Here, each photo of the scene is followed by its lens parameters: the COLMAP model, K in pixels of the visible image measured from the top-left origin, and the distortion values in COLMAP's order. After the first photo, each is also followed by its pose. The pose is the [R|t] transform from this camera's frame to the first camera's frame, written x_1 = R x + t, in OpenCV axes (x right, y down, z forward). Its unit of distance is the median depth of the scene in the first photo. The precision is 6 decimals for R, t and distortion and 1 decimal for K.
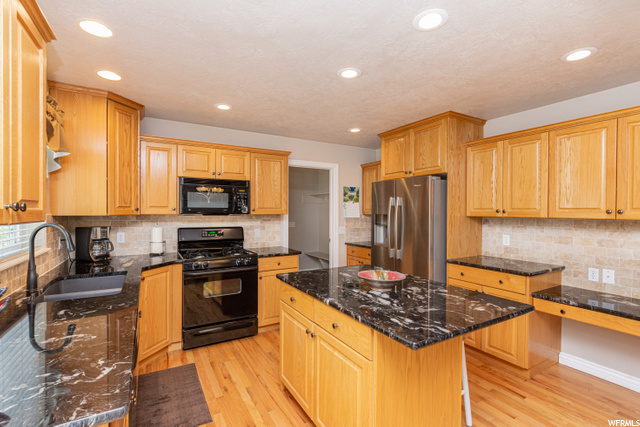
lens RADIAL K [[293.8, 0, 314.2], [0, 293.8, 216.7], [0, 0, 1]] dist [0.009740, -0.000137]
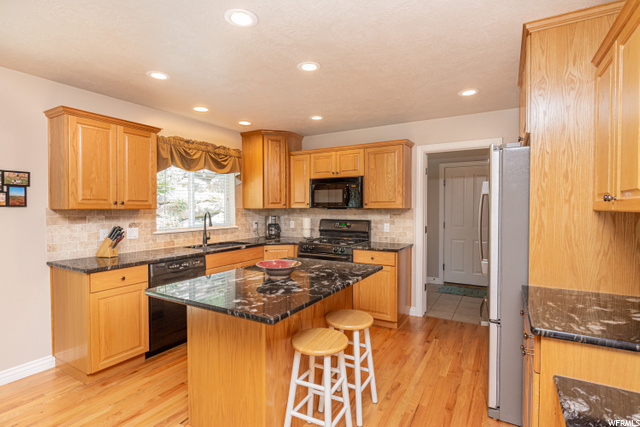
lens RADIAL K [[312.2, 0, 317.9], [0, 312.2, 212.7], [0, 0, 1]] dist [-0.001213, -0.000551]
pose [[0.498799, 0.012542, -0.866627, 0.695765], [-0.011506, 0.999903, 0.007848, 0.000724], [0.866641, 0.006057, 0.498895, 0.324602]]
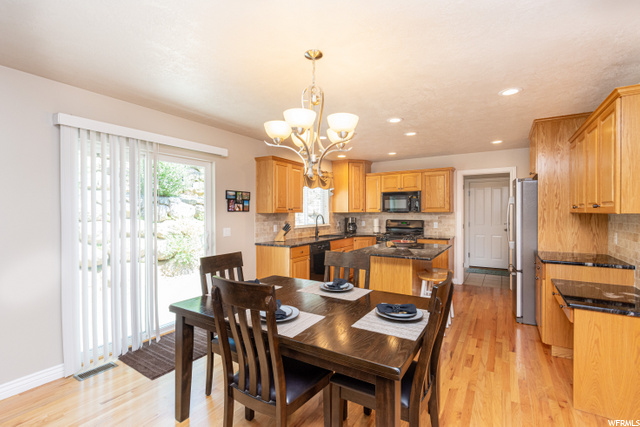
lens RADIAL K [[293.8, 0, 319.1], [0, 293.8, 212.7], [0, 0, 1]] dist [0.009740, -0.000137]
pose [[0.481290, -0.000783, -0.876561, 0.943487], [-0.008446, 0.999949, -0.005531, 0.008802], [0.876521, 0.010065, 0.481259, -0.246685]]
